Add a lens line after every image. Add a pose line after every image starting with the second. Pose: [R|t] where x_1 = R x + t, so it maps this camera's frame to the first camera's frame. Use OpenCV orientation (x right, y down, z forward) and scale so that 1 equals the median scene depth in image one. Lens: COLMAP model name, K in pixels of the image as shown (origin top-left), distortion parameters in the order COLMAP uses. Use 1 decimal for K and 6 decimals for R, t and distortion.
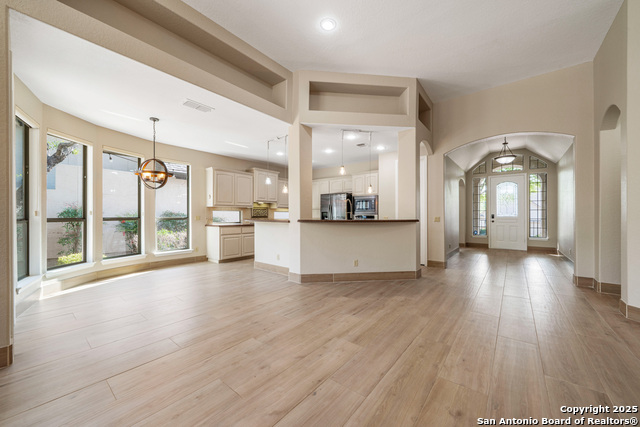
lens RADIAL K [[238.8, 0, 321.8], [0, 238.8, 209.5], [0, 0, 1]] dist [-0.003960, 0.000230]
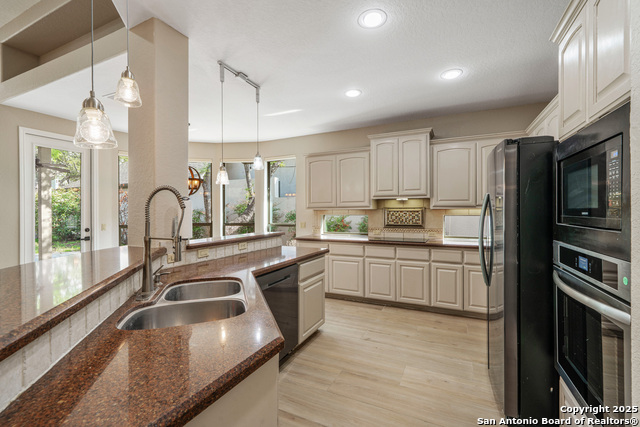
lens RADIAL K [[278.8, 0, 321.5], [0, 278.8, 214.7], [0, 0, 1]] dist [-0.001127, 0.001240]
pose [[0.235545, 0.005176, -0.971850, 0.499843], [0.024277, 0.999642, 0.011208, -0.011005], [0.971560, -0.026234, 0.235335, 1.202376]]
